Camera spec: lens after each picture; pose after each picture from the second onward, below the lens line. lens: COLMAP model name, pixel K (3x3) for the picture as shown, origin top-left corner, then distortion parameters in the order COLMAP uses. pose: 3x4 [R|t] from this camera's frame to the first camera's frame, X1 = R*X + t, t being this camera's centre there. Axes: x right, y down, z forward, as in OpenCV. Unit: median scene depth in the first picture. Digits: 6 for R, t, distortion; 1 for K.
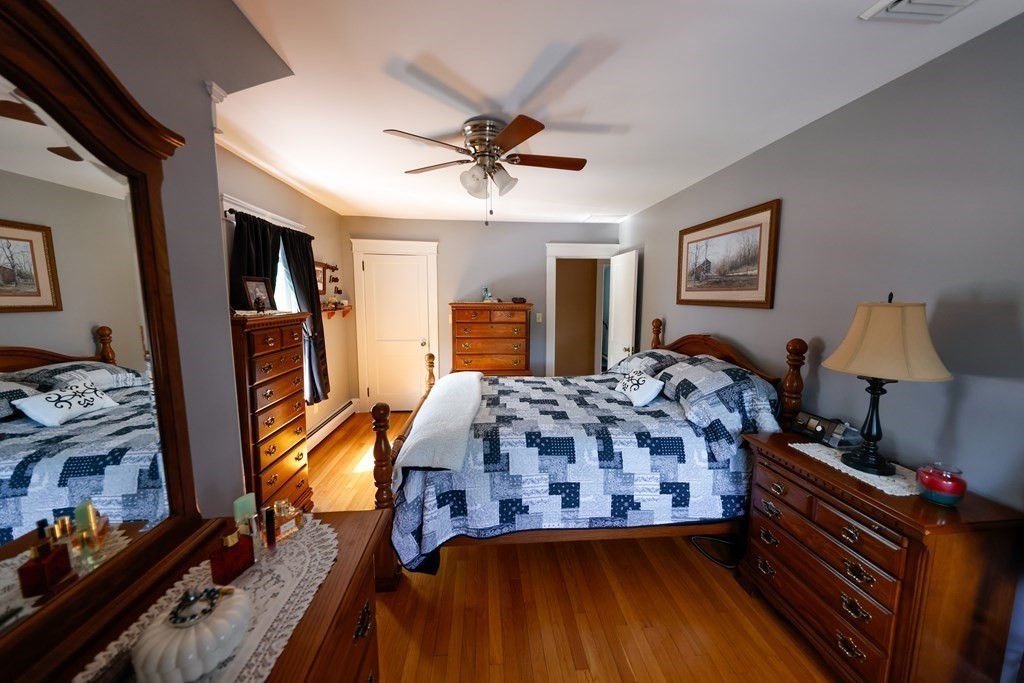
lens RADIAL K [[353.6, 0, 512.2], [0, 353.6, 334.2], [0, 0, 1]] dist [0.000155, -0.000069]
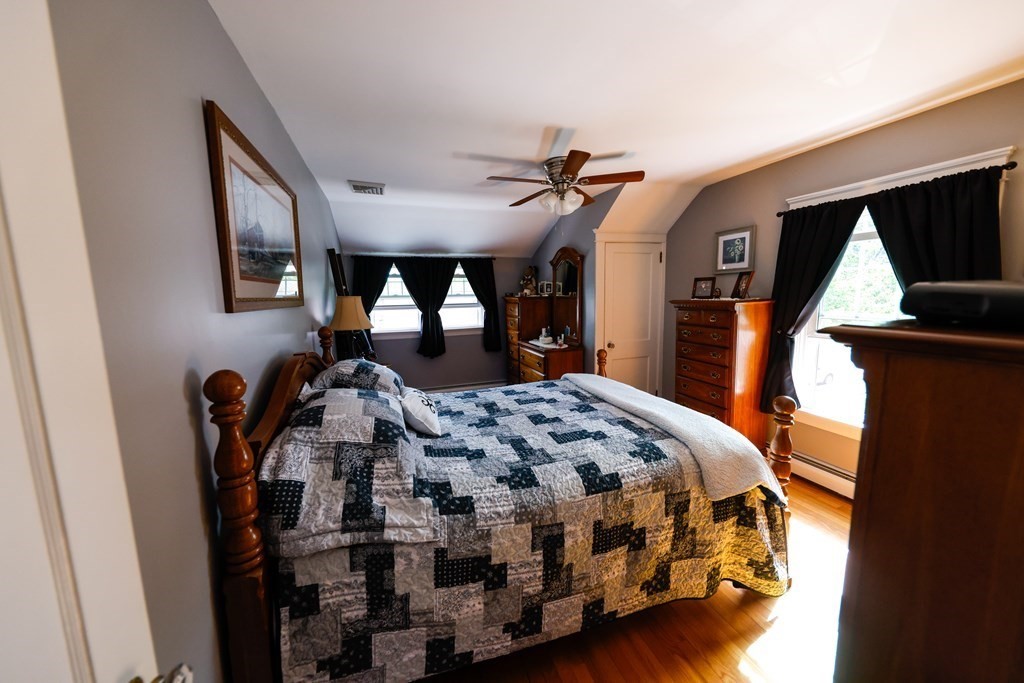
lens RADIAL K [[353.6, 0, 512.2], [0, 353.6, 334.2], [0, 0, 1]] dist [0.000155, -0.000069]
pose [[-0.968588, 0.043508, -0.244833, 0.446050], [-0.010057, 0.976915, 0.213390, -0.228193], [0.248466, 0.209149, -0.945791, 2.279873]]
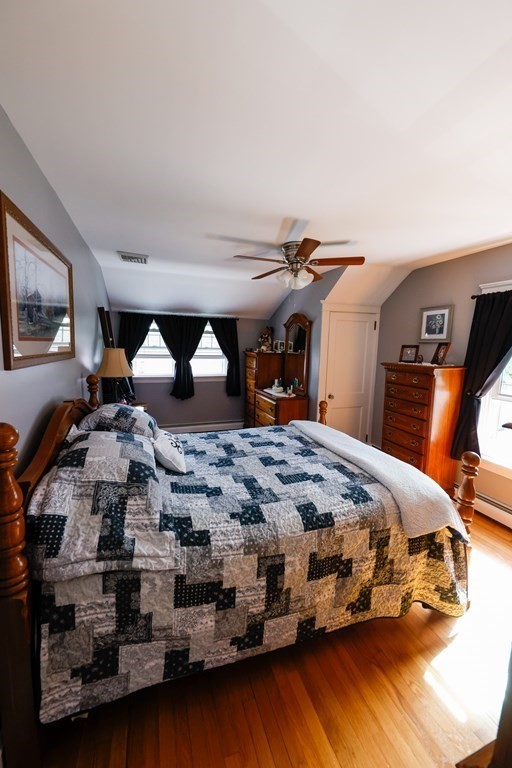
lens RADIAL K [[291.8, 0, 255.6], [0, 291.8, 379.4], [0, 0, 1]] dist [0.000032, -0.000132]
pose [[-0.965518, 0.004679, -0.260293, 0.437510], [-0.053988, 0.974504, 0.217779, -0.265190], [0.254676, 0.224322, -0.940649, 2.262063]]
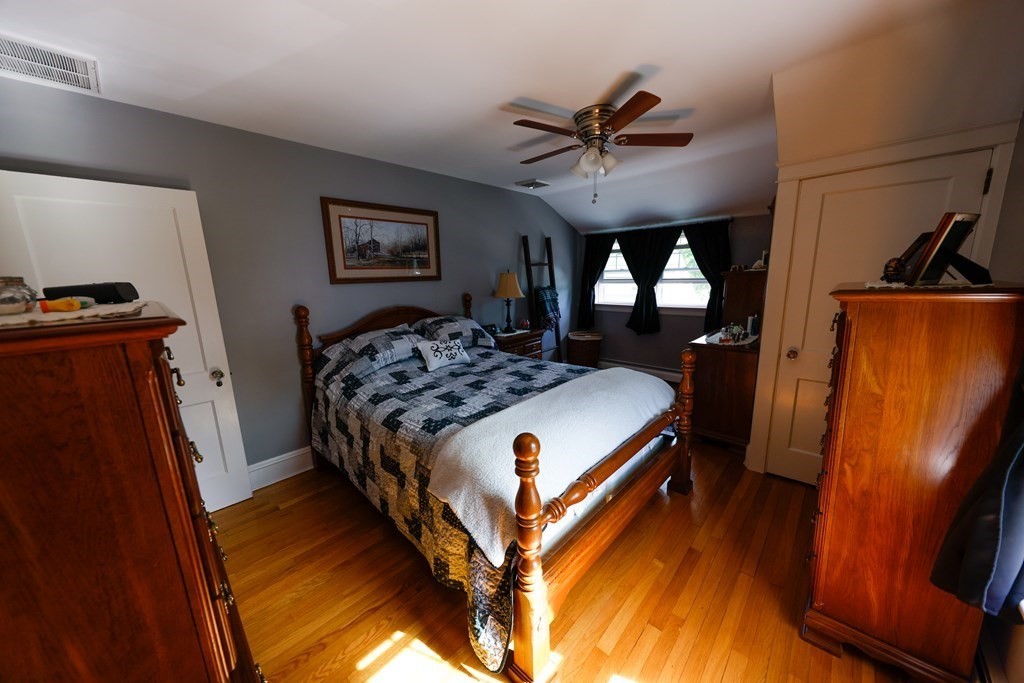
lens RADIAL K [[353.6, 0, 512.2], [0, 353.6, 334.2], [0, 0, 1]] dist [0.000155, -0.000069]
pose [[-0.665855, -0.111778, 0.737661, -0.782702], [0.104586, 0.964967, 0.240627, -0.205785], [-0.738715, 0.237371, -0.630837, 2.011481]]
